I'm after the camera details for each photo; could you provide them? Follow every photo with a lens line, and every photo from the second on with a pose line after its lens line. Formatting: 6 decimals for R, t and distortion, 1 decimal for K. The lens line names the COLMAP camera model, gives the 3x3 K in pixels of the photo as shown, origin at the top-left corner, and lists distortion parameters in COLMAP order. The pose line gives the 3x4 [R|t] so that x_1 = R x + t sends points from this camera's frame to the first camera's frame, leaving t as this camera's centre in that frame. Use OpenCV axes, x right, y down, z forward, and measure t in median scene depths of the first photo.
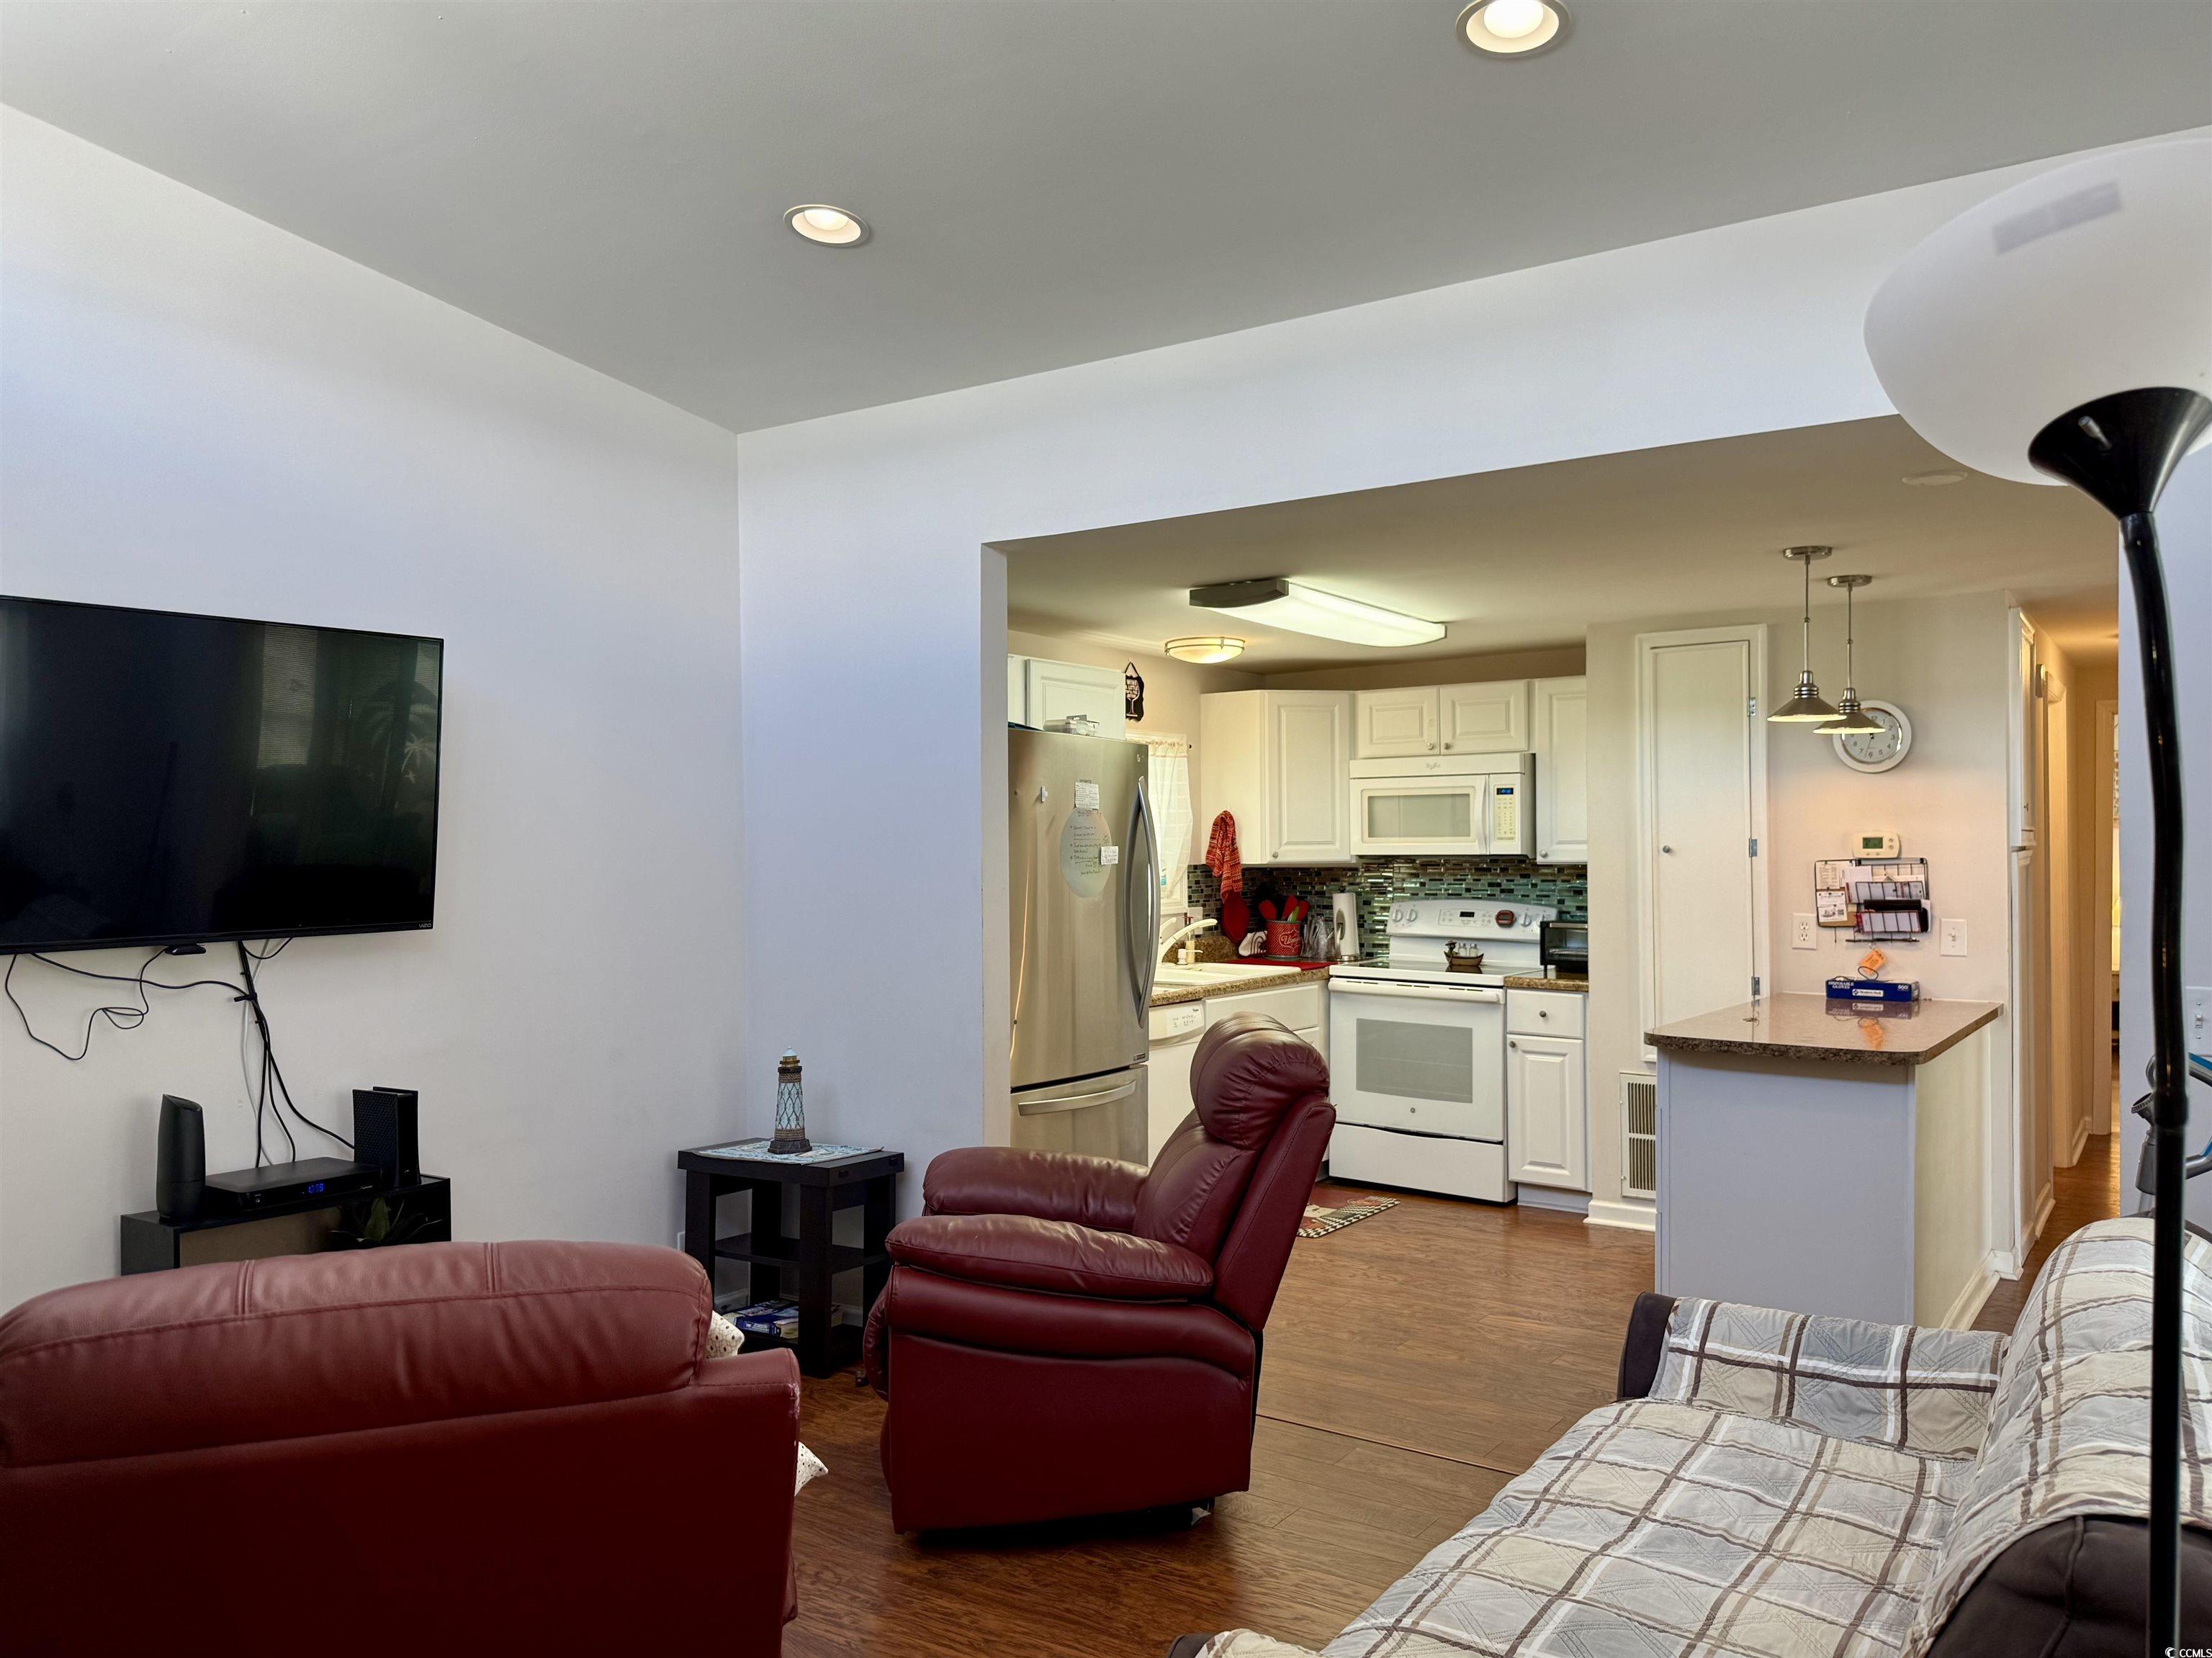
lens RADIAL K [[1521.0, 0, 1097.7], [0, 1521.0, 836.1], [0, 0, 1]] dist [0.102381, -0.154883]
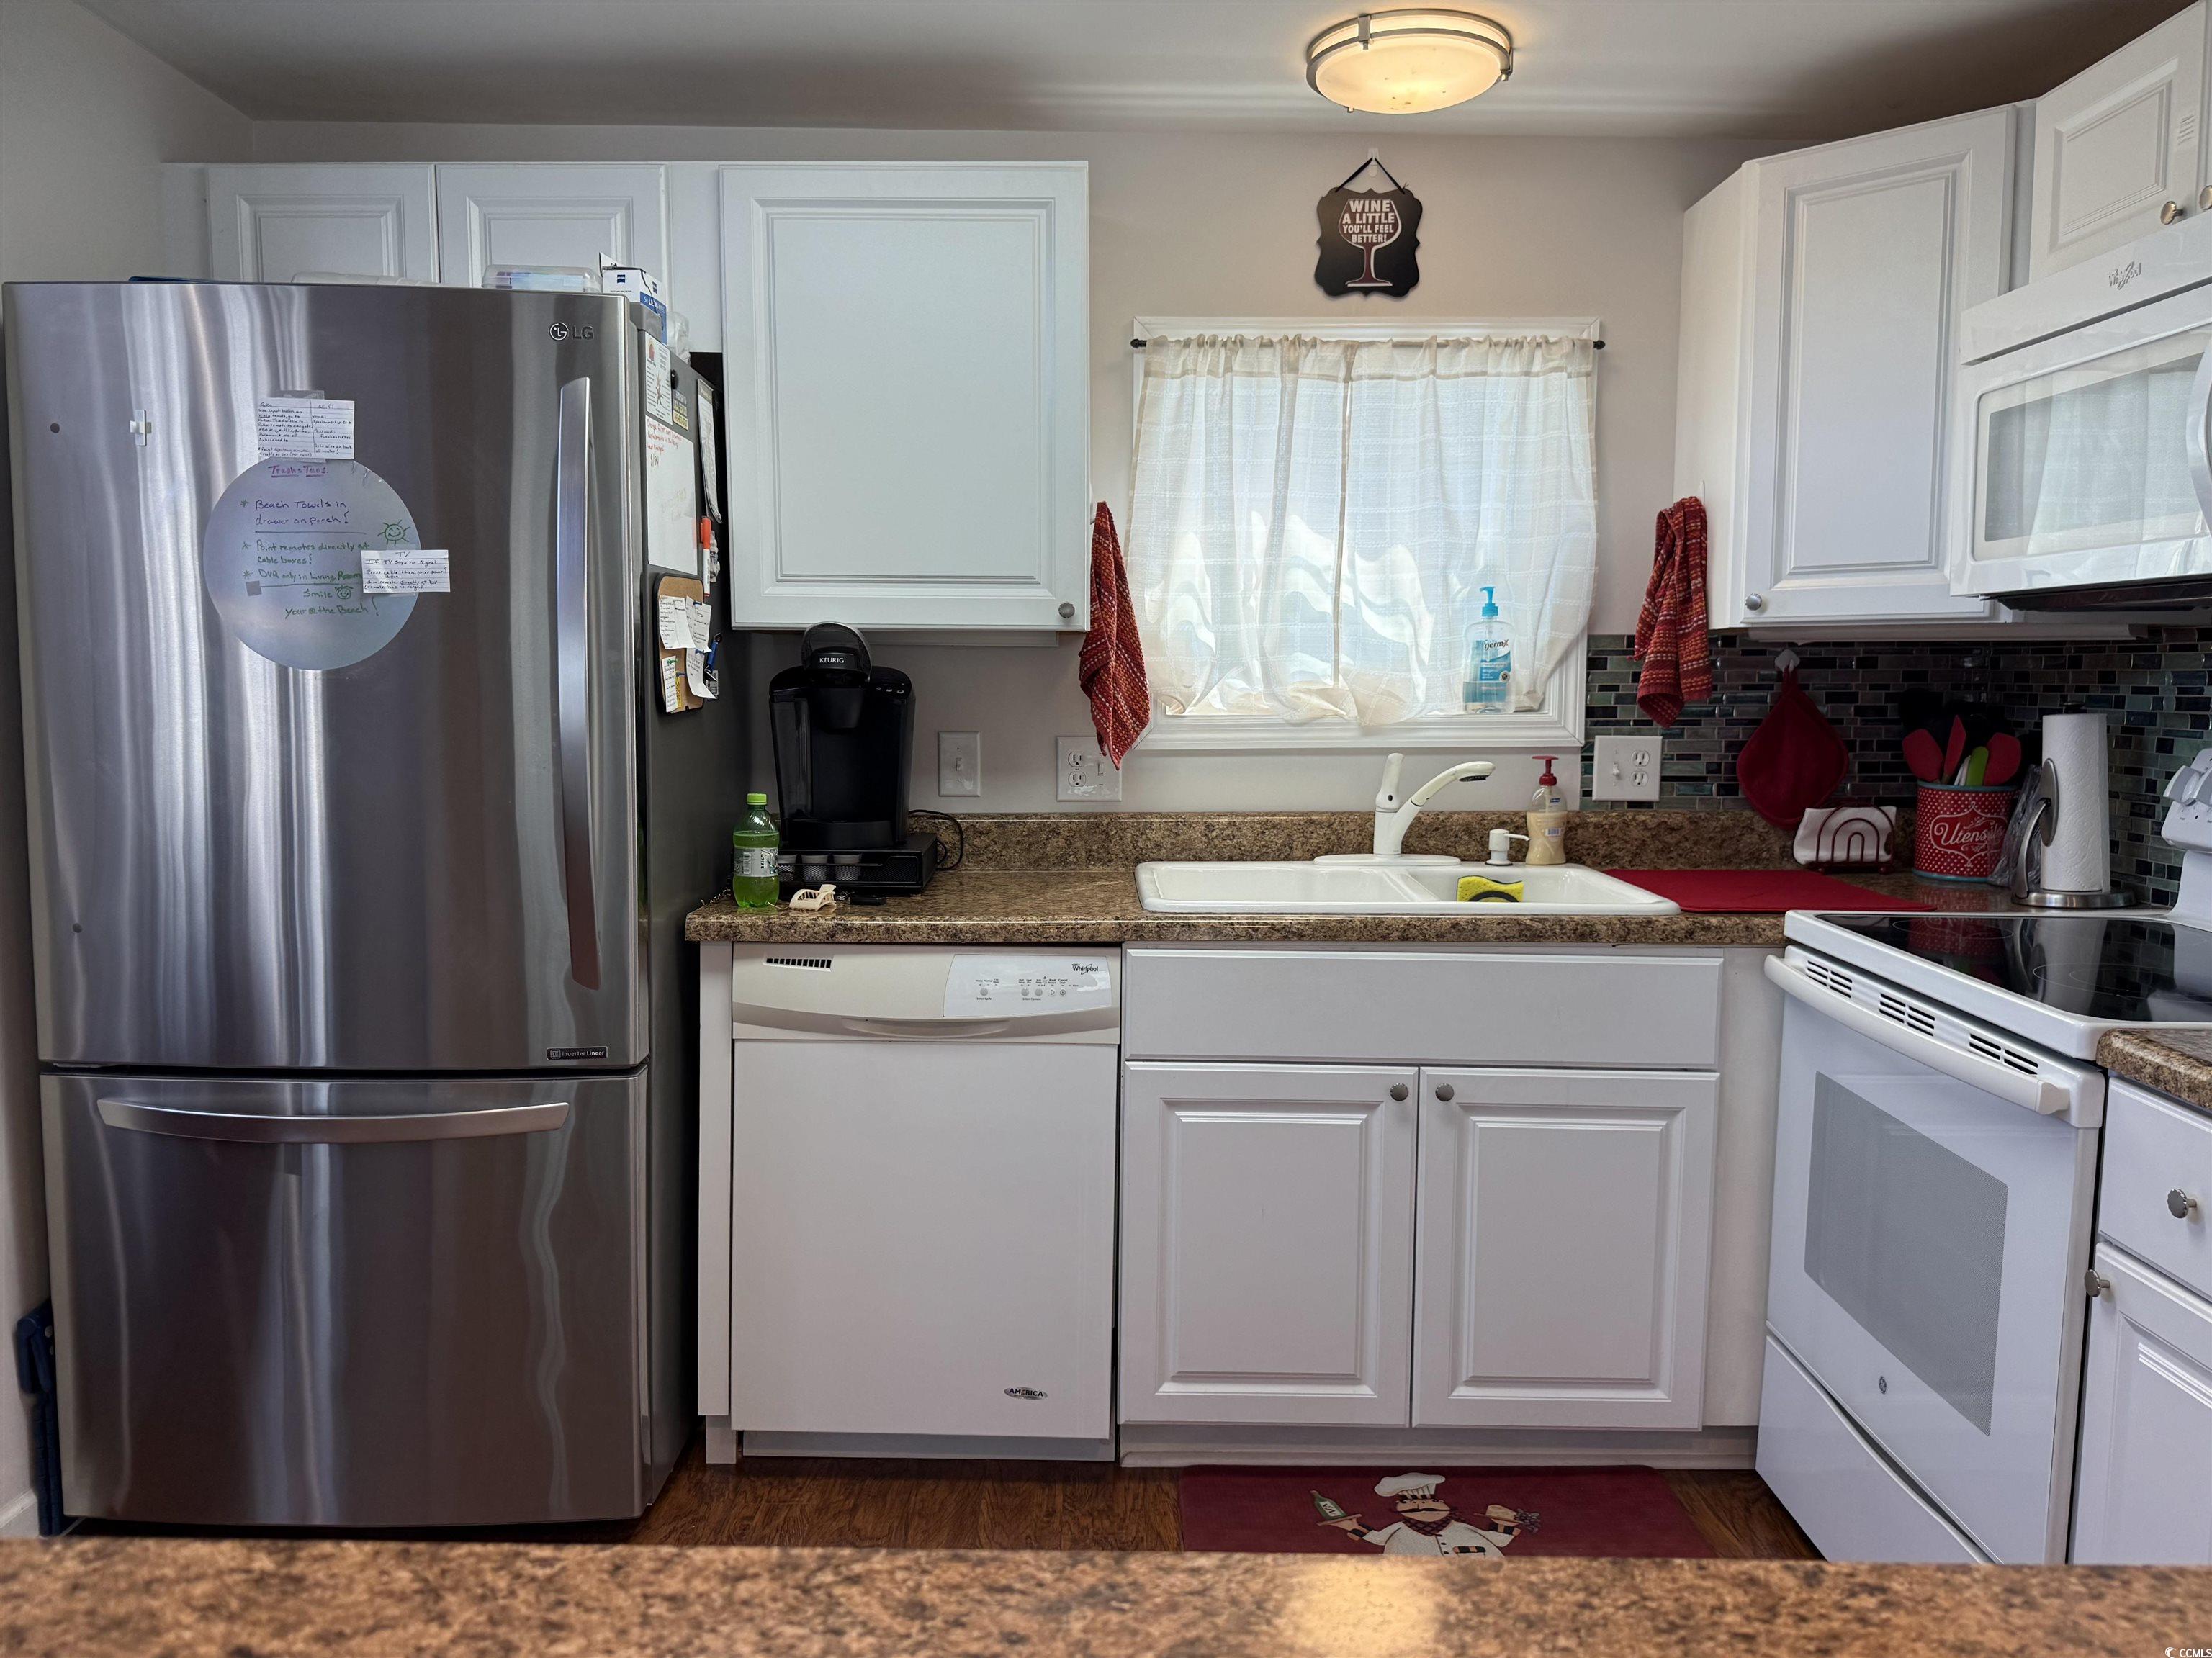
lens RADIAL K [[1581.3, 0, 1106.0], [0, 1581.3, 829.0], [0, 0, 1]] dist [0.071676, -0.116886]
pose [[0.593527, 0.086721, -0.800128, 0.364893], [-0.001235, 0.994275, 0.106847, 0.027631], [0.804813, -0.062428, 0.590236, 0.674829]]
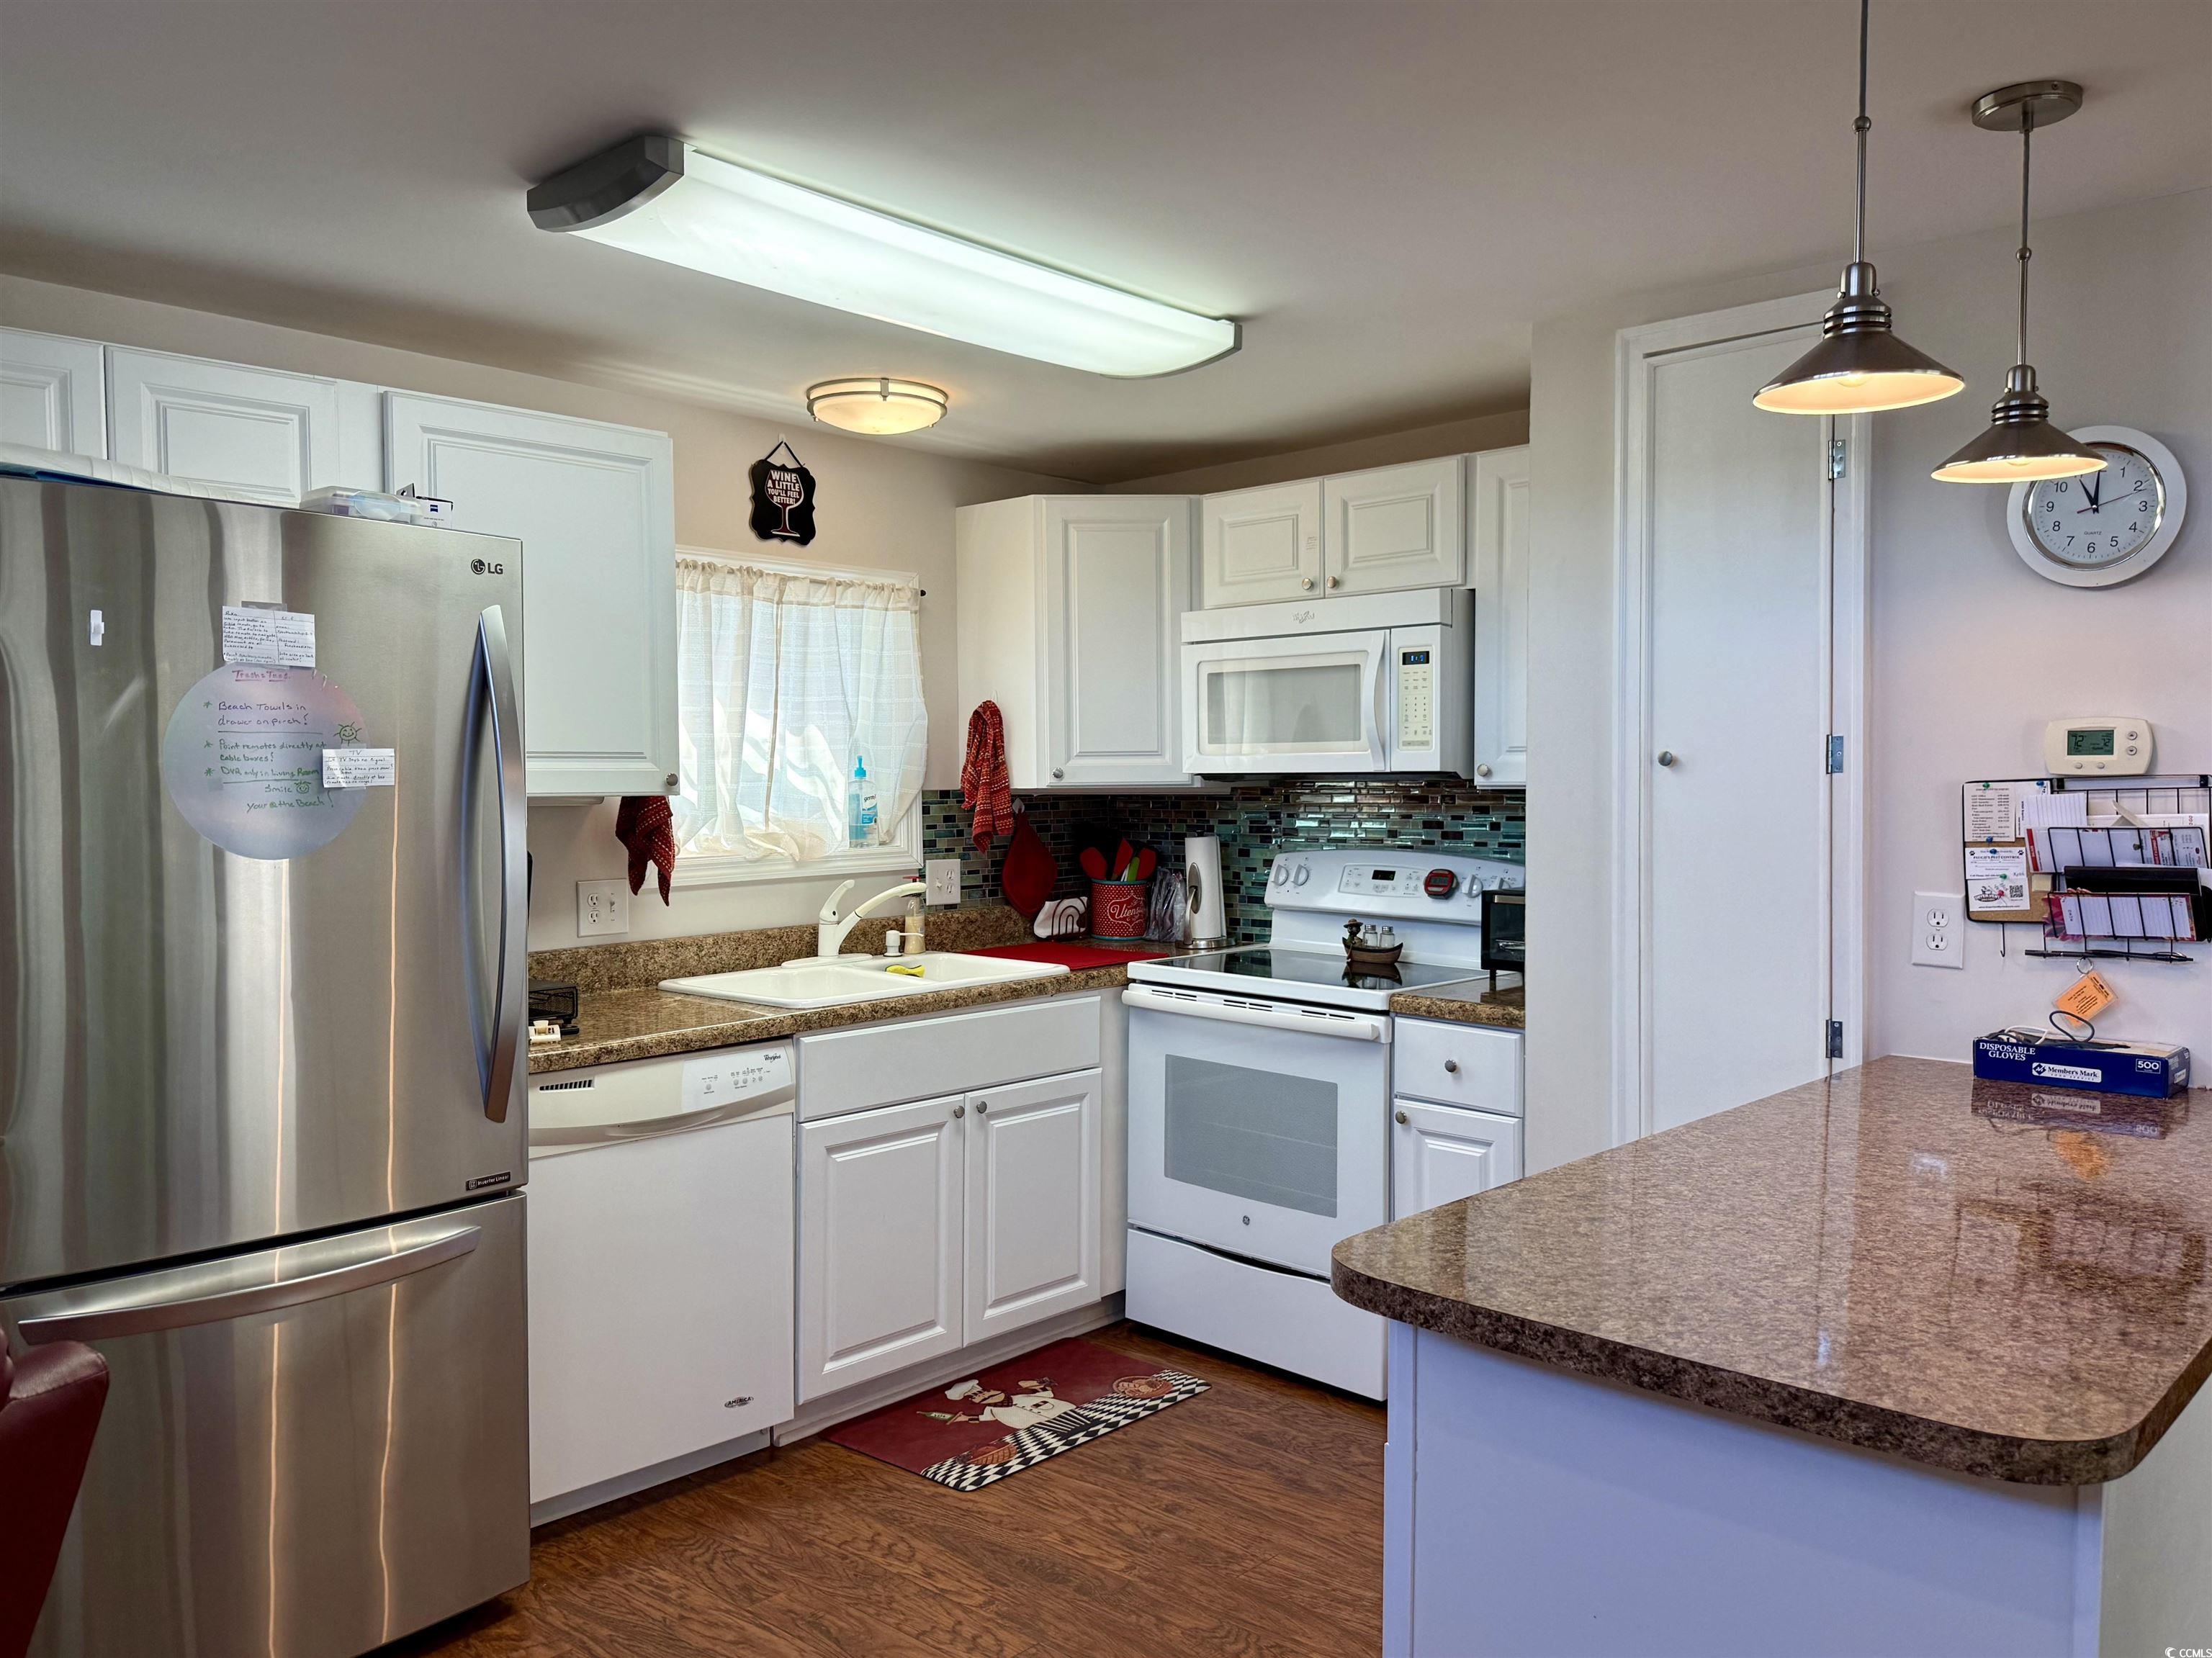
lens RADIAL K [[1597.1, 0, 1103.2], [0, 1597.1, 831.8], [0, 0, 1]] dist [0.039836, -0.036470]
pose [[0.992860, 0.005468, -0.119160, 0.222076], [-0.000247, 0.999041, 0.043787, 0.008349], [0.119285, -0.043445, 0.991909, 0.405991]]
